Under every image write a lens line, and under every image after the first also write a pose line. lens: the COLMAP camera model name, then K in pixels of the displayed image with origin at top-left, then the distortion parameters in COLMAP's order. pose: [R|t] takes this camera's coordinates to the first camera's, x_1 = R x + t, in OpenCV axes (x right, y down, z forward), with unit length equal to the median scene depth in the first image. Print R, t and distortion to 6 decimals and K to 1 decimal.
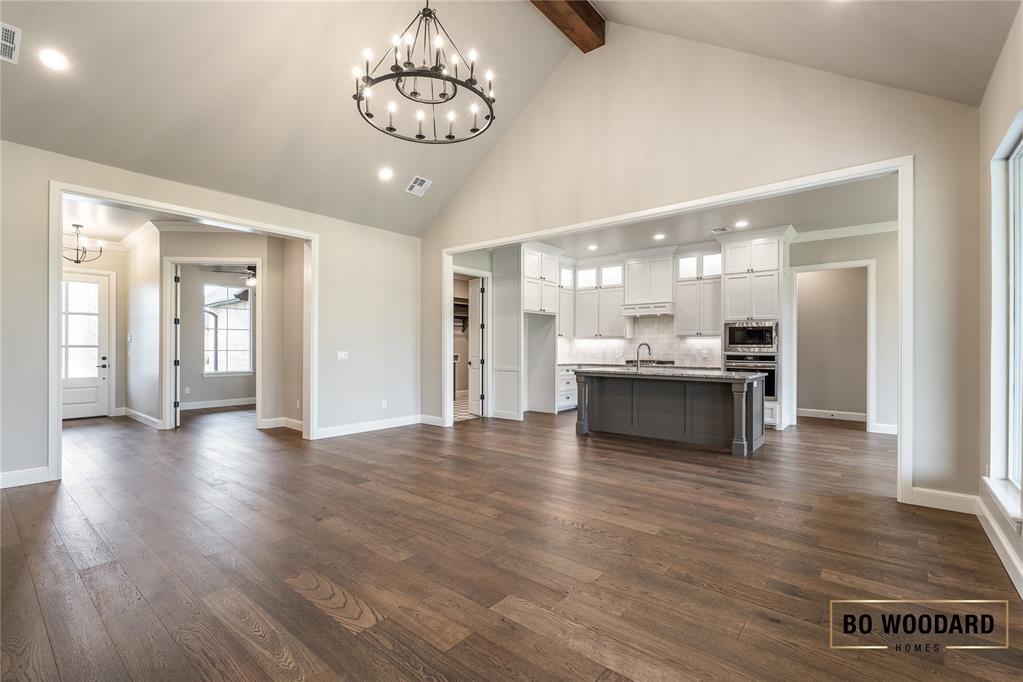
lens RADIAL K [[456.6, 0, 520.4], [0, 456.6, 348.3], [0, 0, 1]] dist [0.000109, 0.000721]
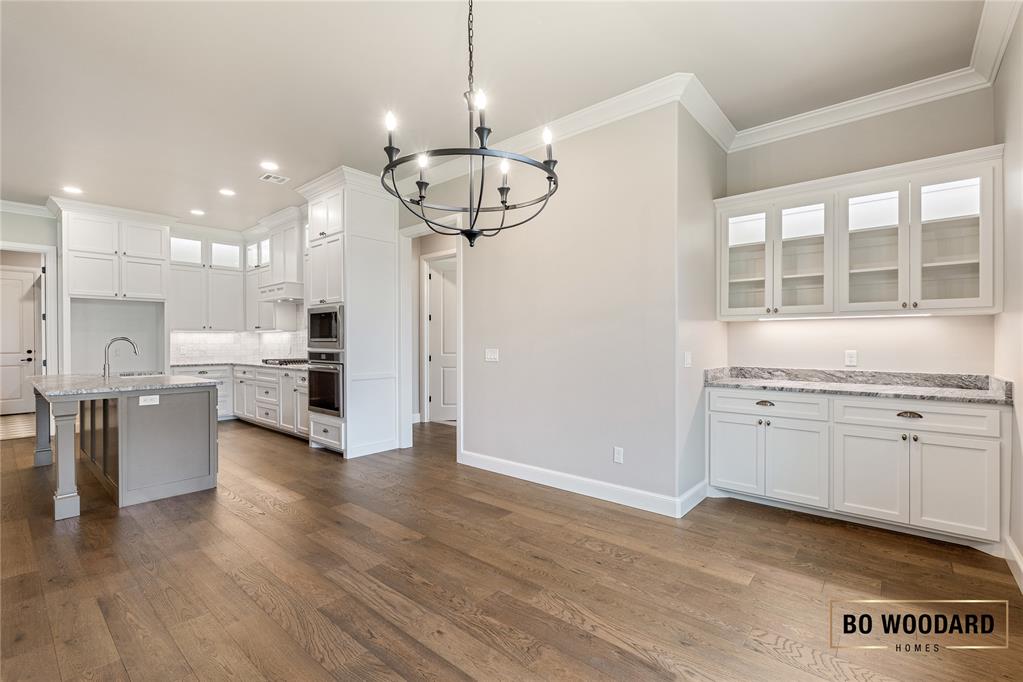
lens RADIAL K [[456.6, 0, 508.0], [0, 456.6, 340.3], [0, 0, 1]] dist [0.000109, 0.000721]
pose [[0.998793, -0.008329, -0.048399, 0.791957], [0.008714, 0.999932, 0.007751, -0.007150], [0.048331, -0.008164, 0.998798, 0.283470]]
